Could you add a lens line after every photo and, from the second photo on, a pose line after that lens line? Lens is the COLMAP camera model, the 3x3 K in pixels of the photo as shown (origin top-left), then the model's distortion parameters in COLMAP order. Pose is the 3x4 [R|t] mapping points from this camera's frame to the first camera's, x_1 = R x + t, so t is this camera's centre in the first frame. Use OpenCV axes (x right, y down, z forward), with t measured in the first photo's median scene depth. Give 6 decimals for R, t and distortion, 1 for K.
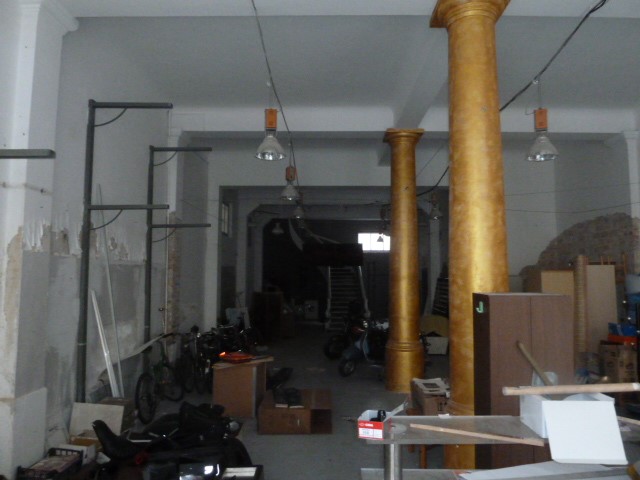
lens RADIAL K [[475.9, 0, 322.2], [0, 475.9, 238.1], [0, 0, 1]] dist [-0.047313, 0.016011]
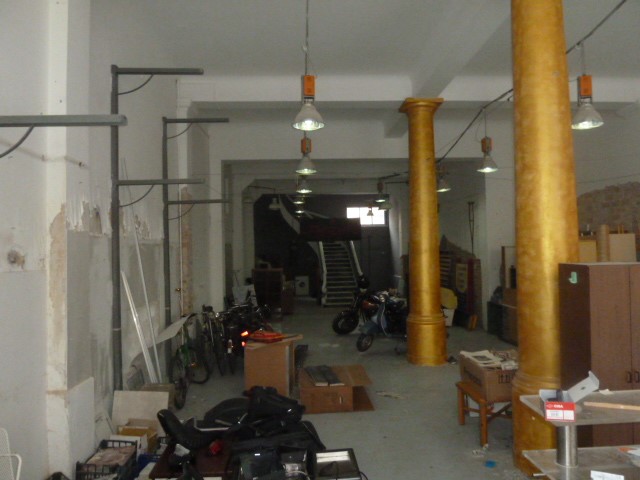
lens RADIAL K [[475.9, 0, 322.7], [0, 475.9, 239.2], [0, 0, 1]] dist [-0.047313, 0.016011]
pose [[0.998073, -0.022117, 0.057977, -0.130494], [0.018958, 0.998335, 0.054482, 0.002465], [-0.059085, -0.053278, 0.996830, 0.039173]]
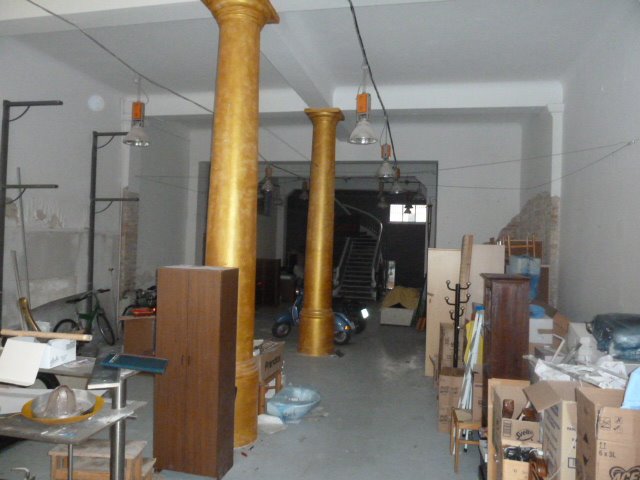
lens RADIAL K [[475.9, 0, 320.0], [0, 475.9, 243.6], [0, 0, 1]] dist [-0.047313, 0.016011]
pose [[0.978725, 0.030879, -0.202839, 0.534037], [-0.015063, 0.996756, 0.079055, -0.021232], [0.204622, -0.074318, 0.976016, -0.063646]]
